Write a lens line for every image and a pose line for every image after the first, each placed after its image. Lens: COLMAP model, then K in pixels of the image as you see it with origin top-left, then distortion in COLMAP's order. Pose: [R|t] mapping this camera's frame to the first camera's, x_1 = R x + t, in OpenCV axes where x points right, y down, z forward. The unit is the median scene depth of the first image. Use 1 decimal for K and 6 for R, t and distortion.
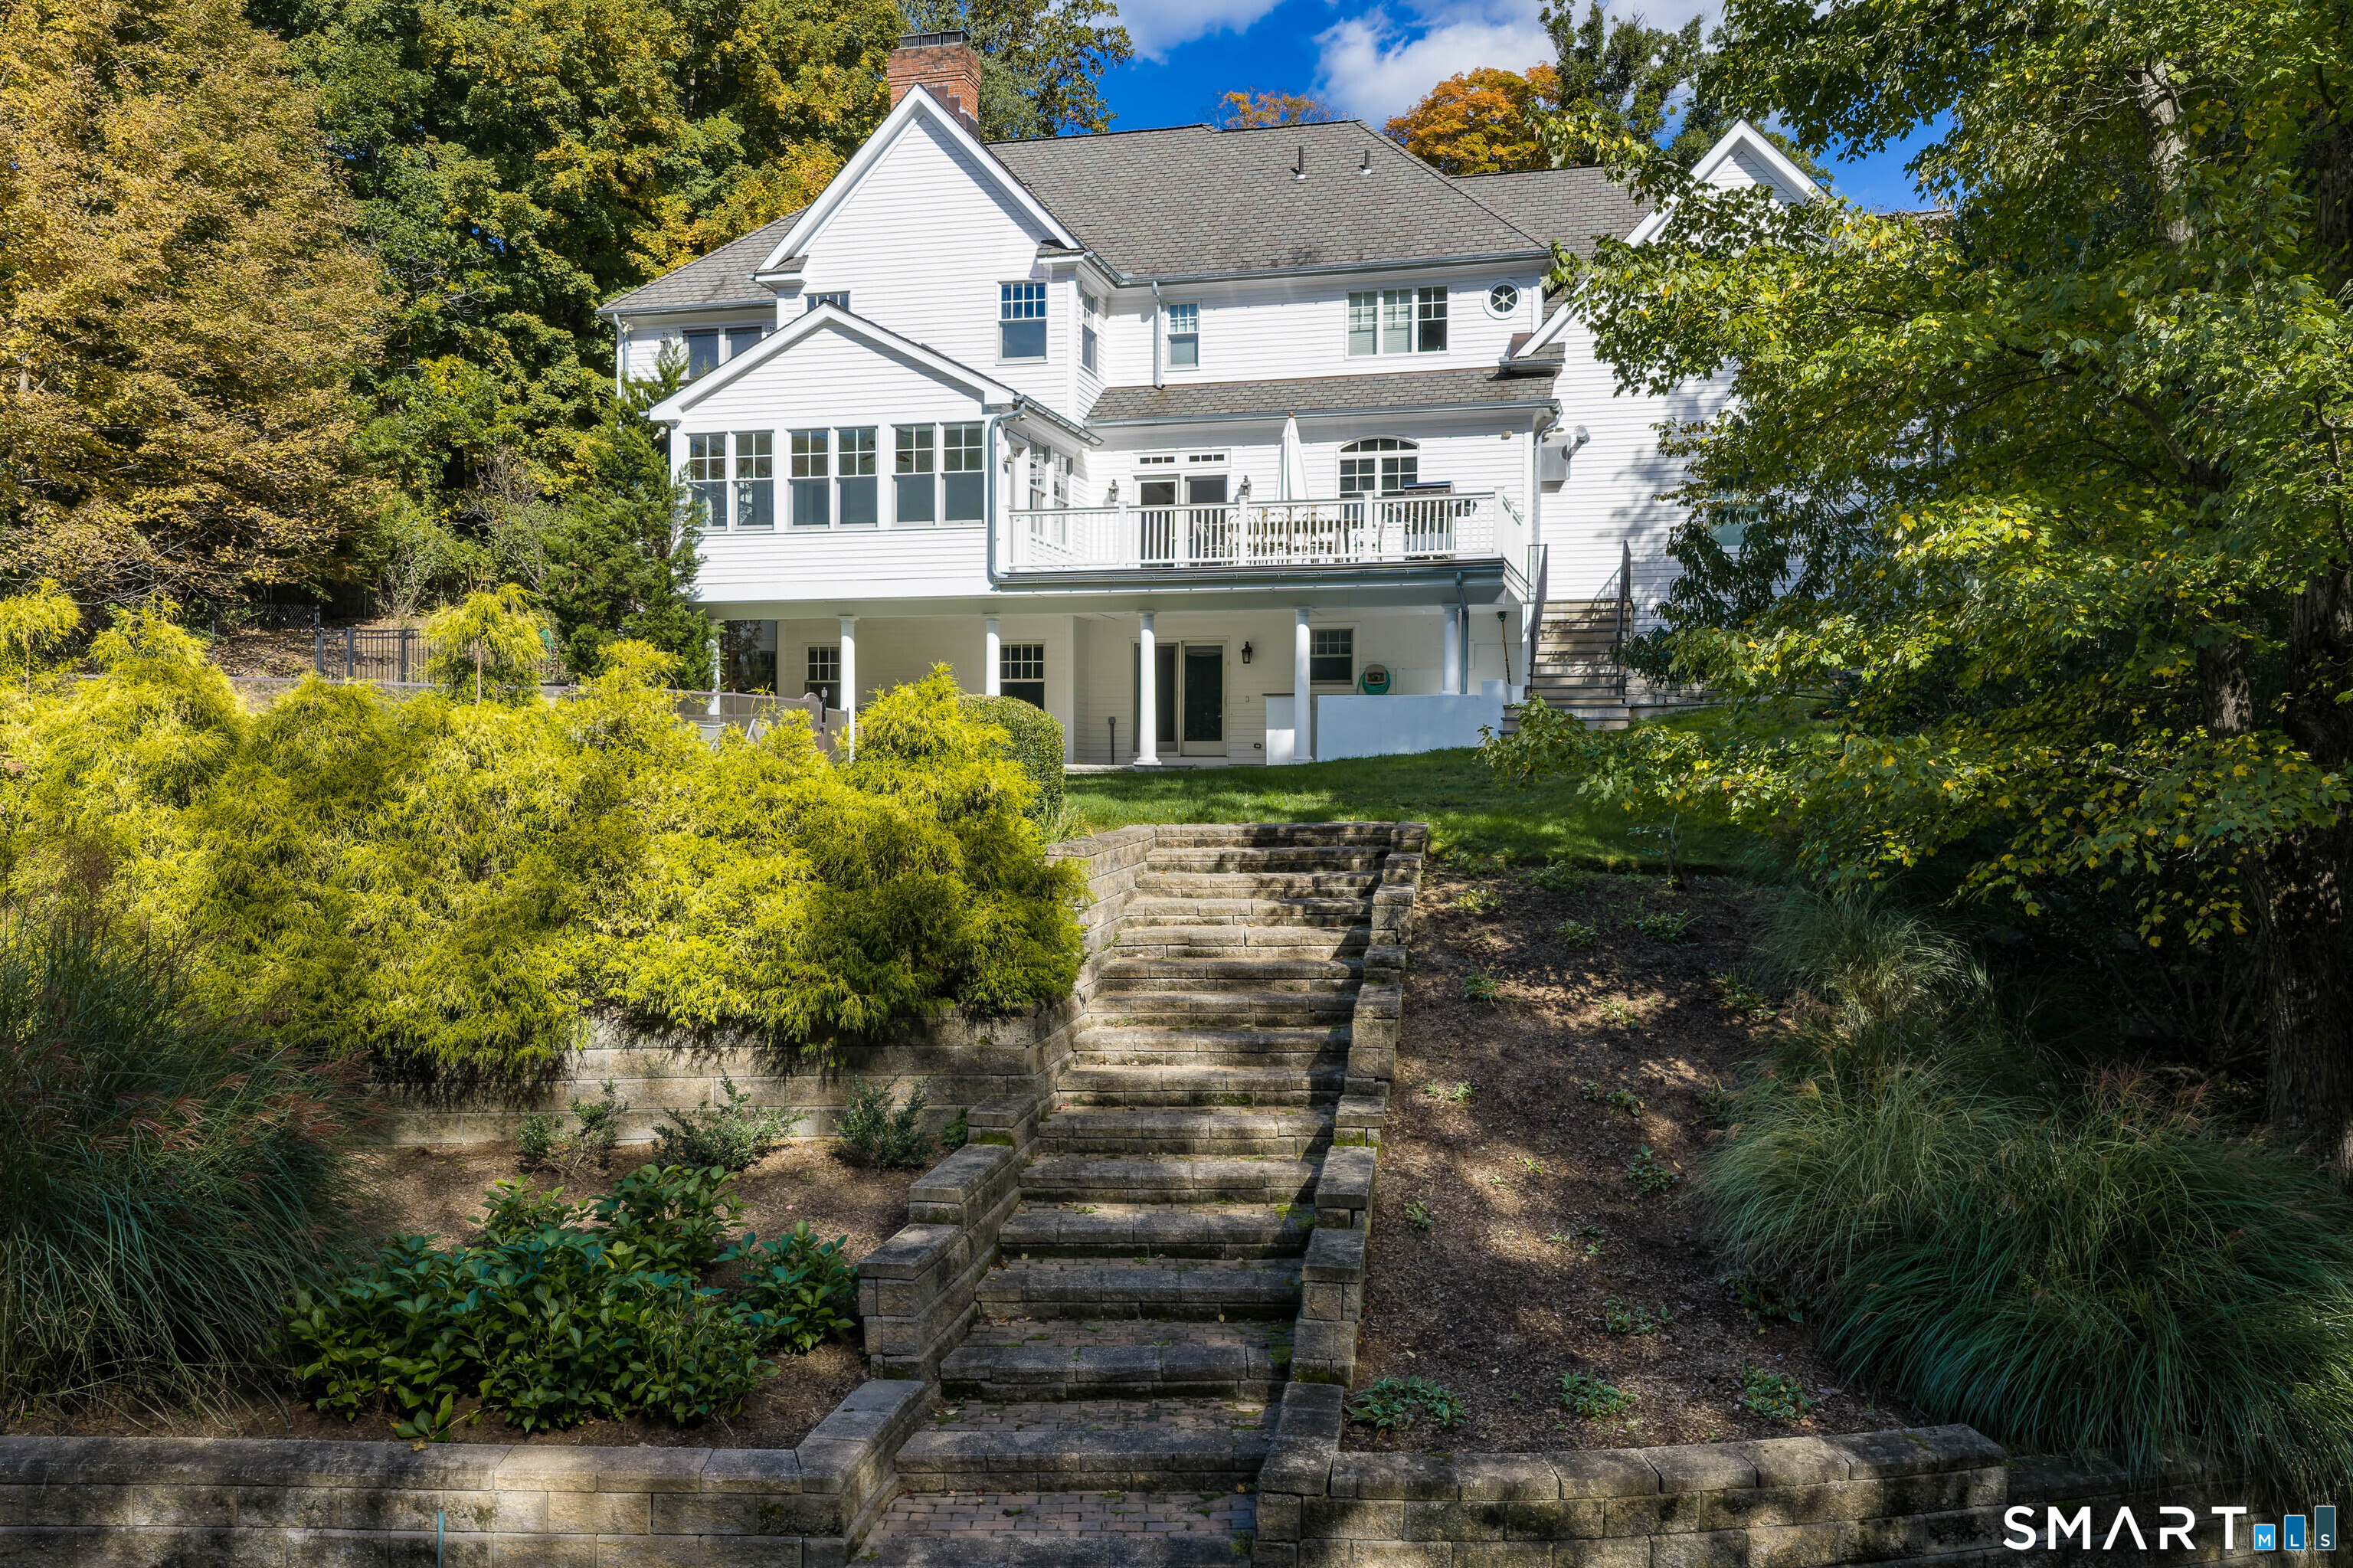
lens RADIAL K [[1934.4, 0, 1171.0], [0, 1934.4, 789.7], [0, 0, 1]] dist [0.013525, -0.014161]
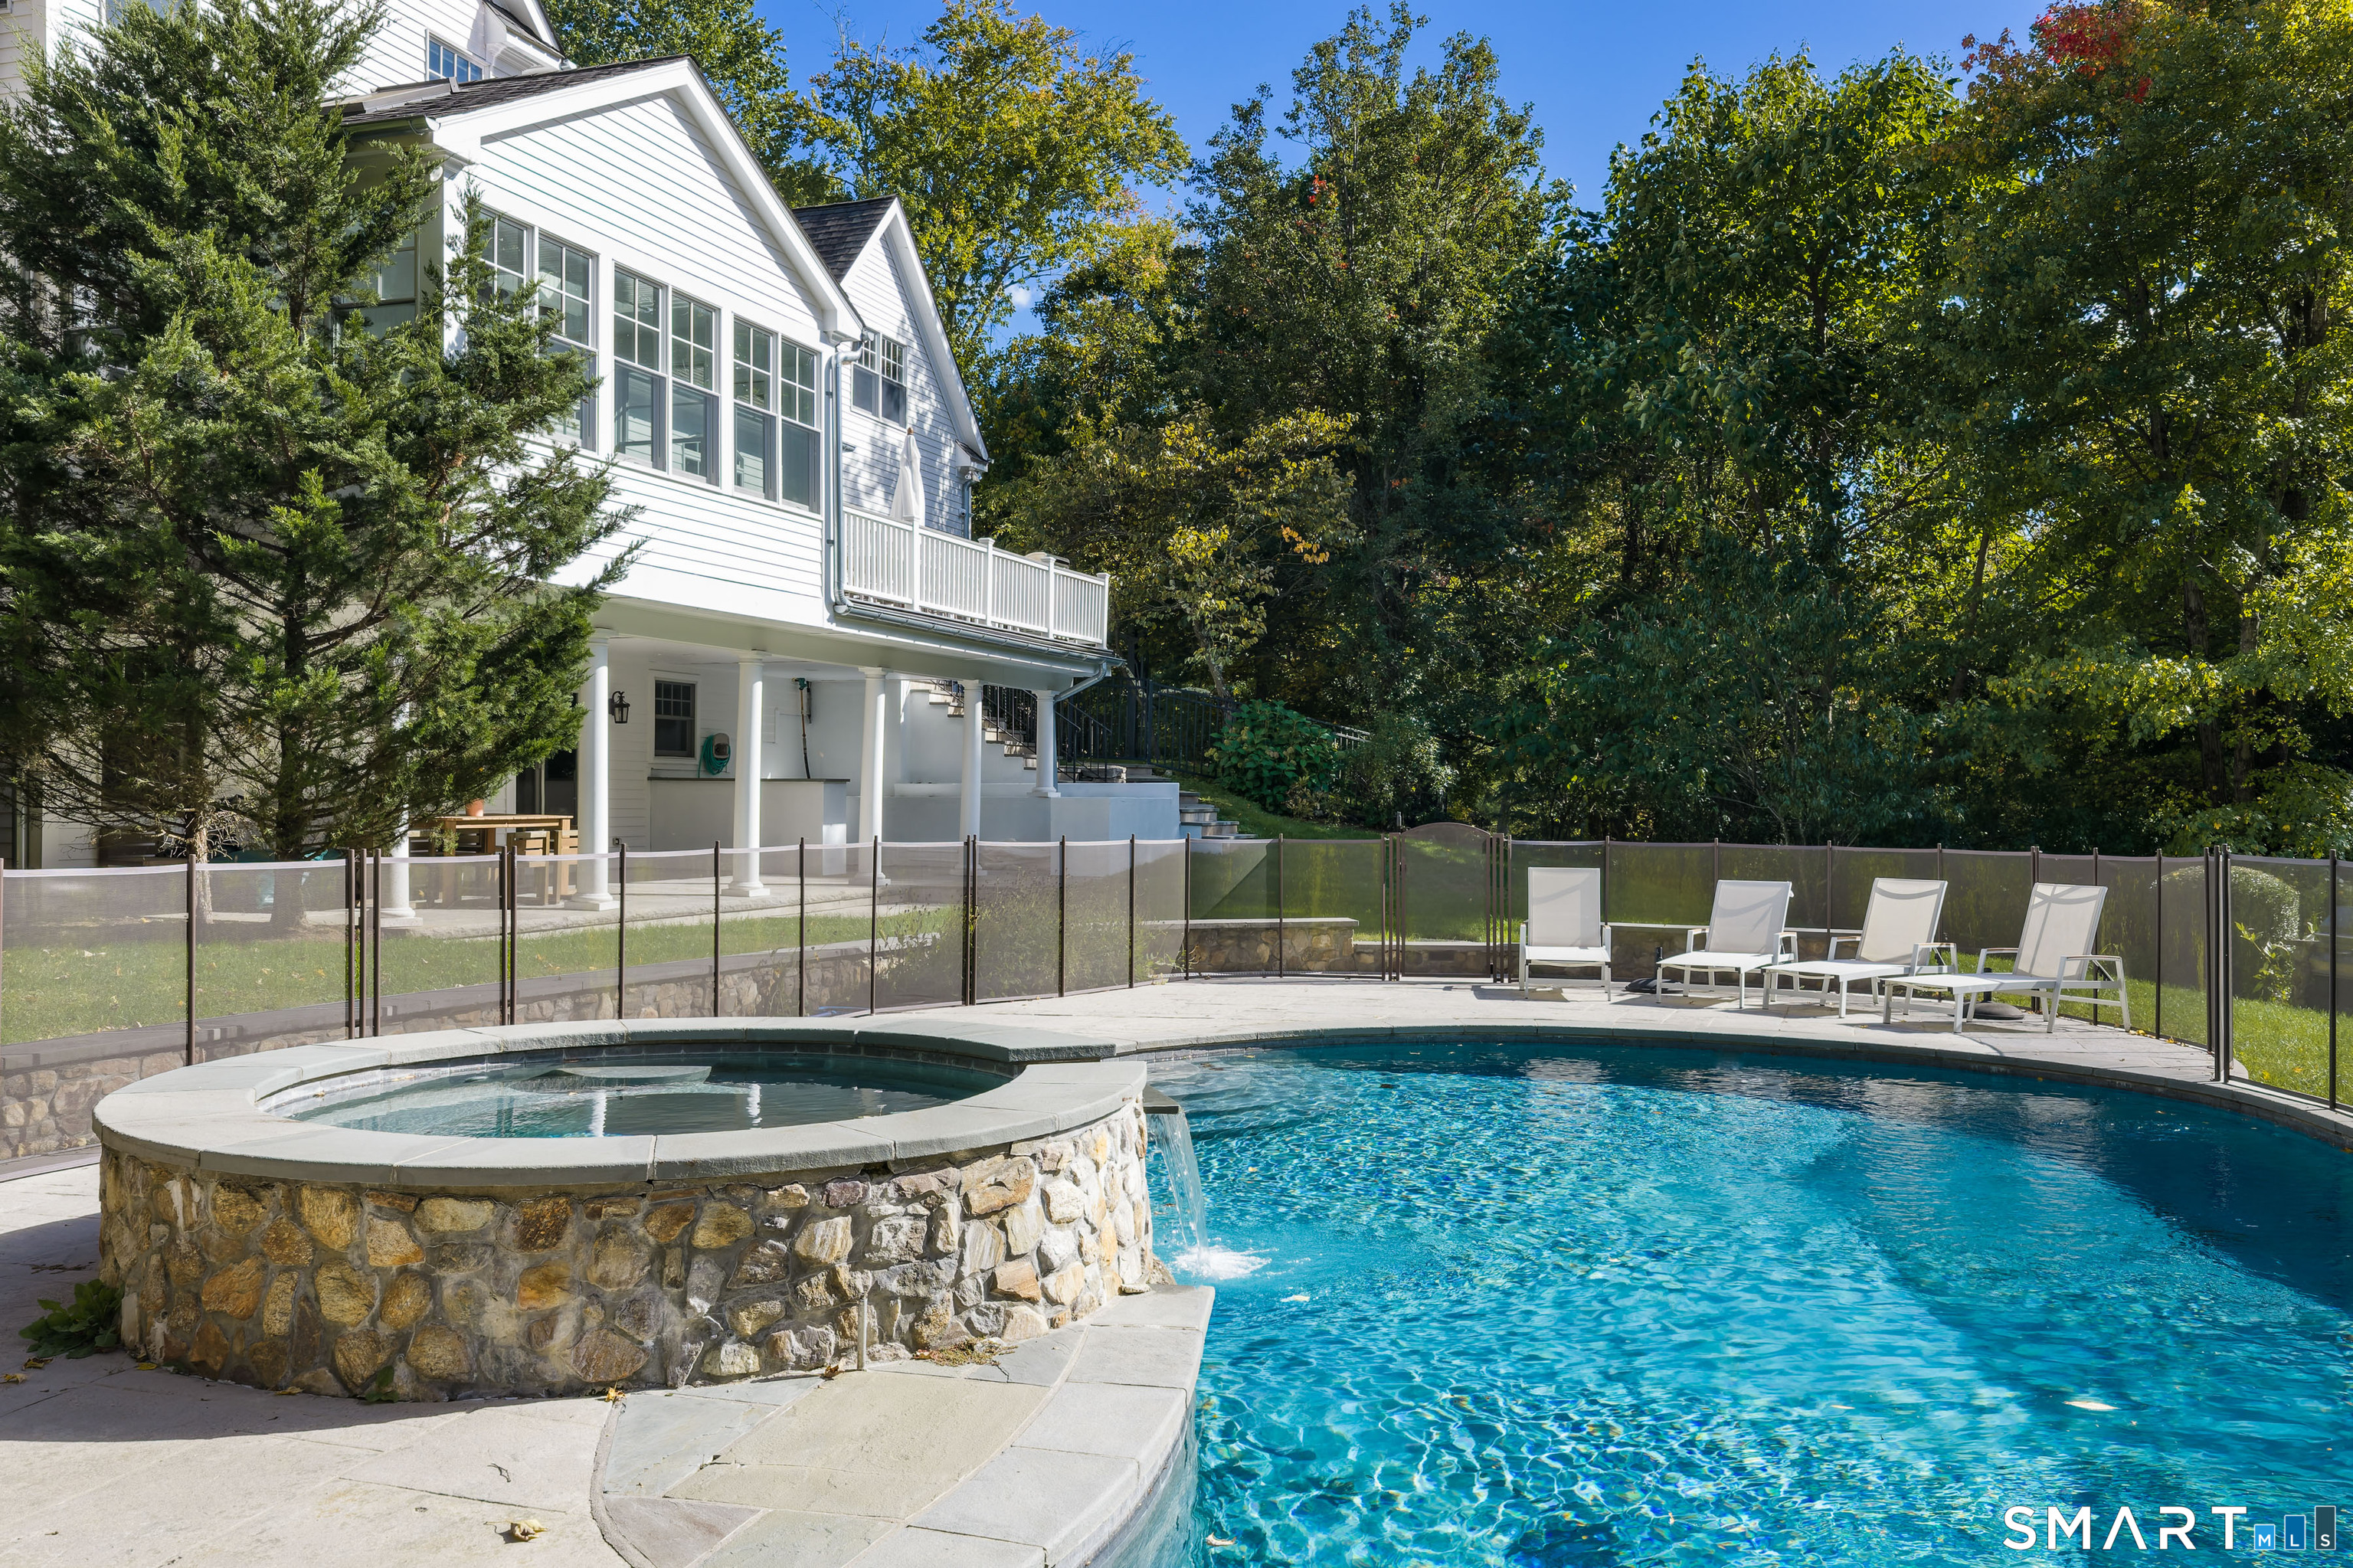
lens RADIAL K [[1934.4, 0, 1173.2], [0, 1934.4, 776.5], [0, 0, 1]] dist [0.013525, -0.014161]
pose [[0.061025, 0.003855, 0.998129, -0.652186], [0.002837, 0.999988, -0.004035, -0.044146], [-0.998132, 0.003078, 0.061013, 0.765618]]
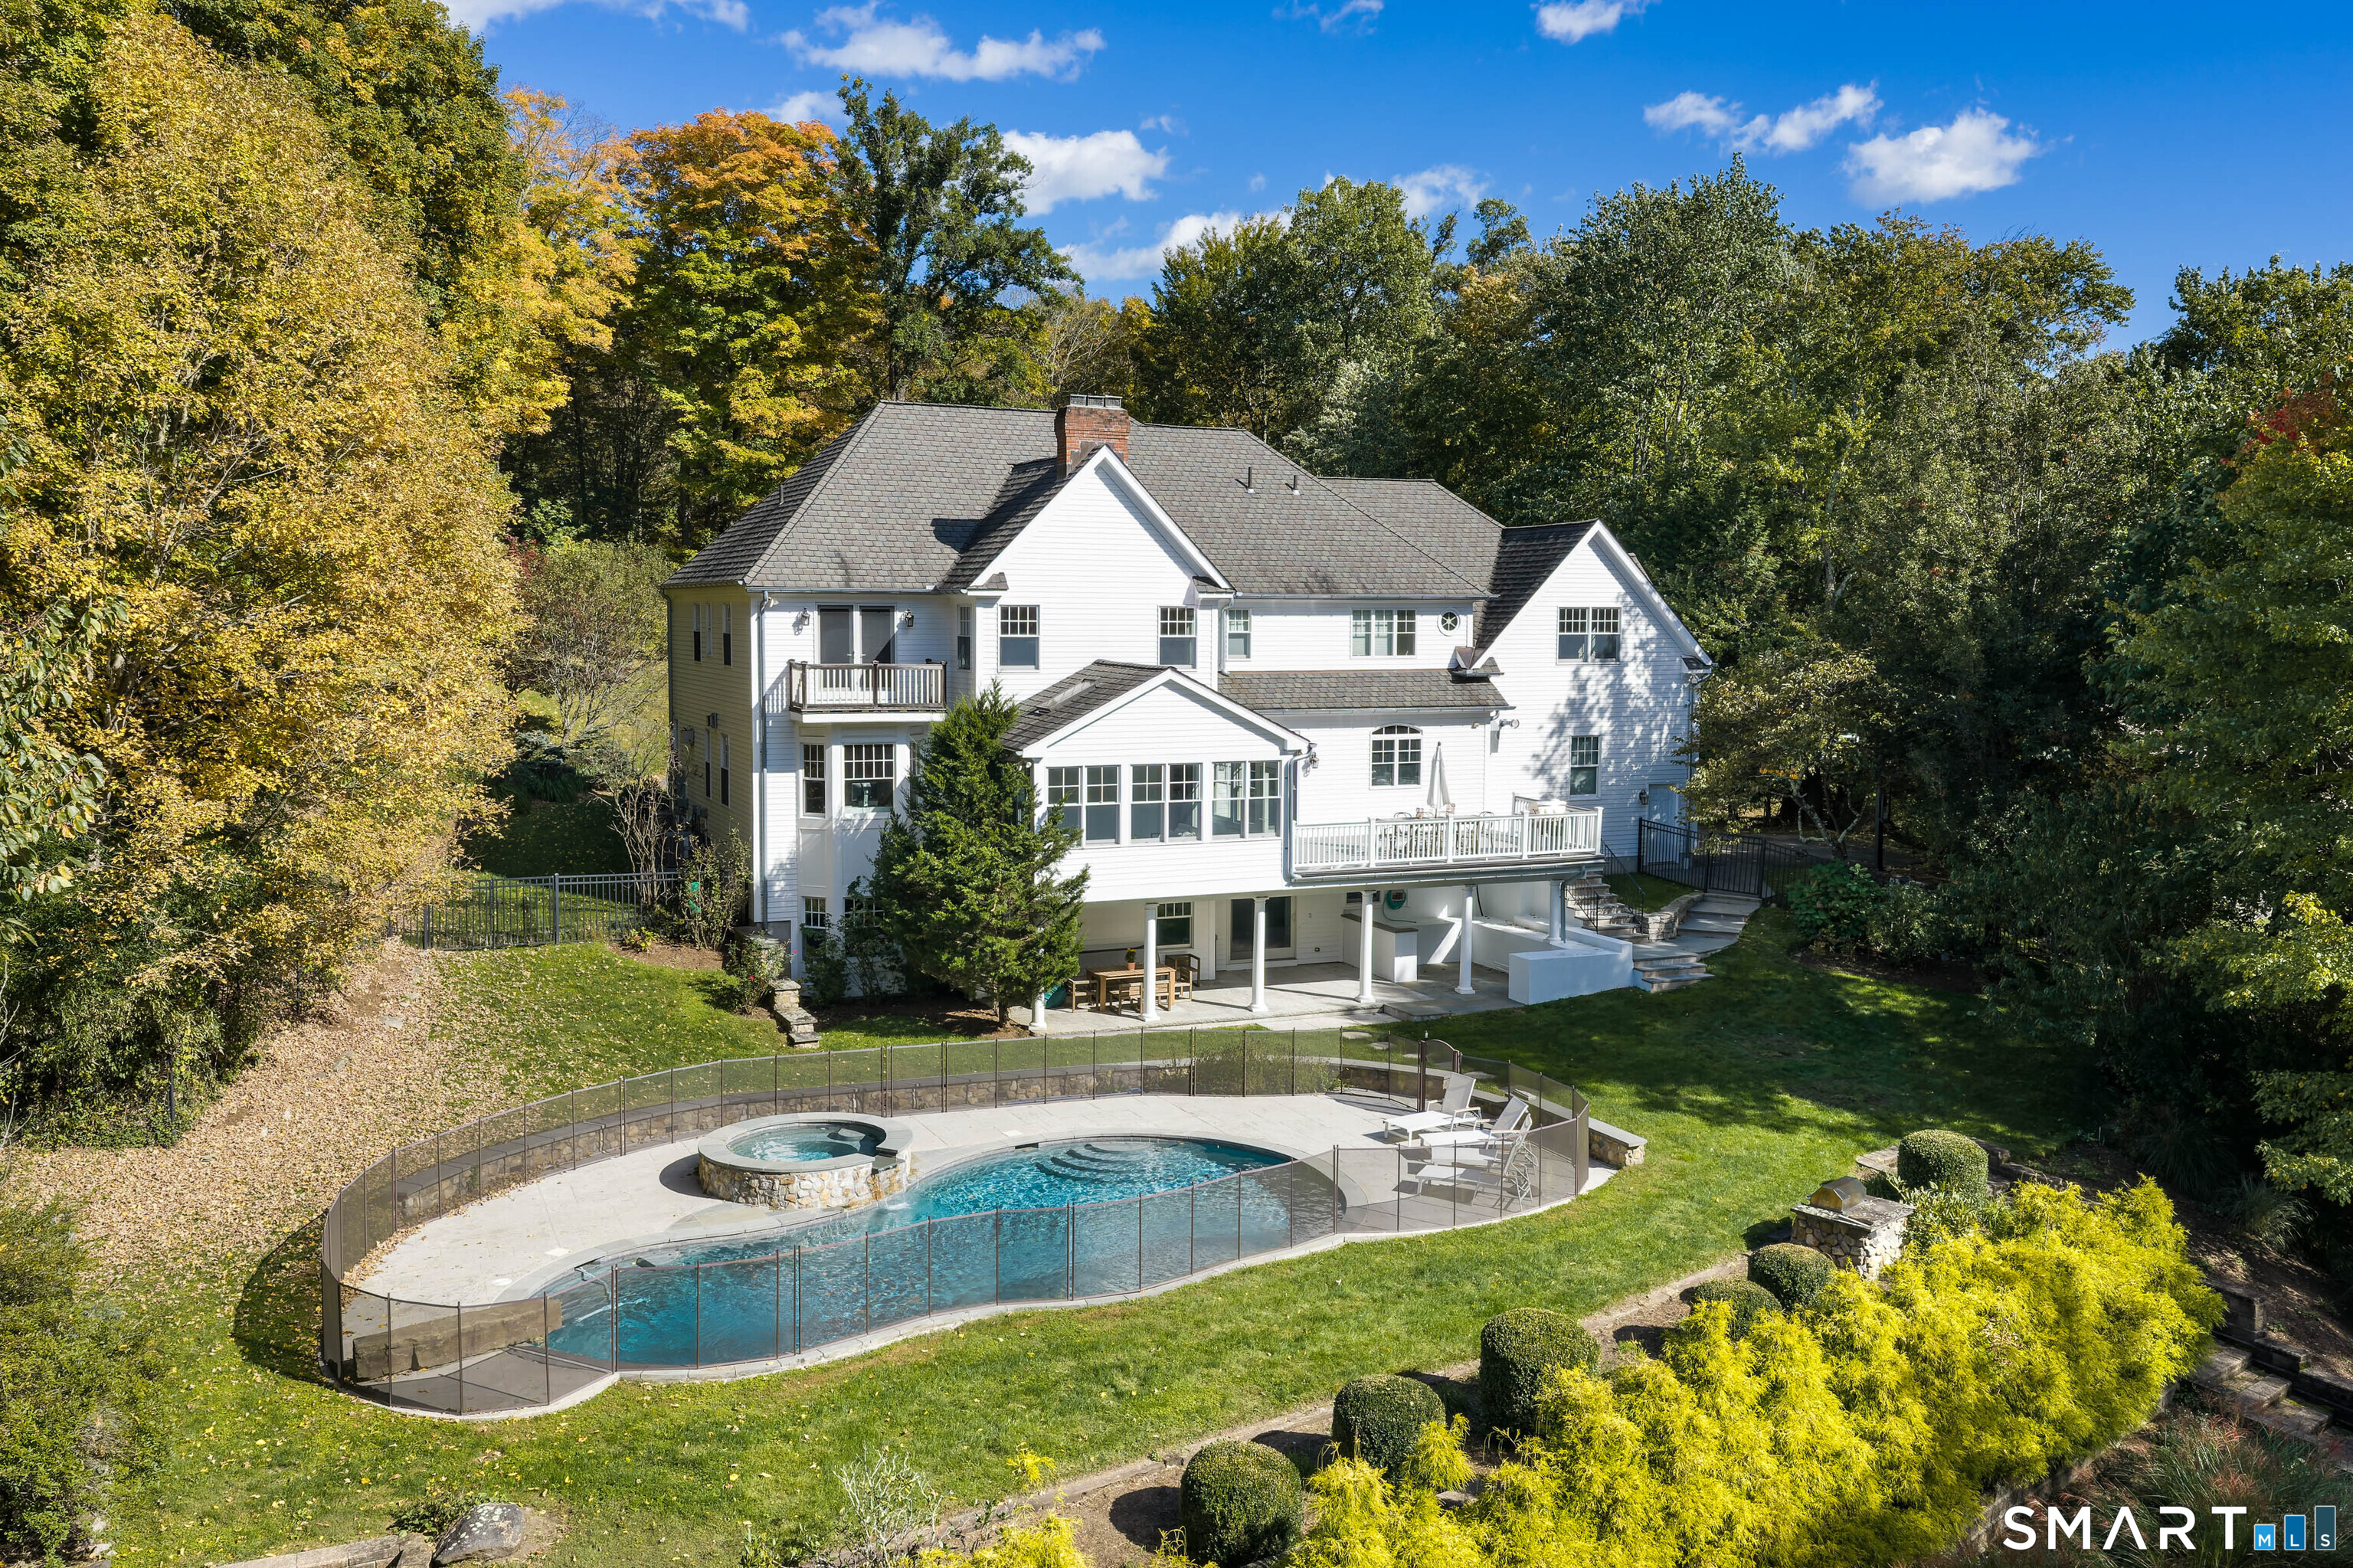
lens RADIAL K [[1934.4, 0, 1162.7], [0, 1934.4, 727.8], [0, 0, 1]] dist [0.013525, -0.014161]
pose [[0.783898, -0.044537, 0.619290, -0.893129], [0.002010, 0.997601, 0.069199, -0.276366], [-0.620886, -0.053000, 0.782107, 0.005470]]
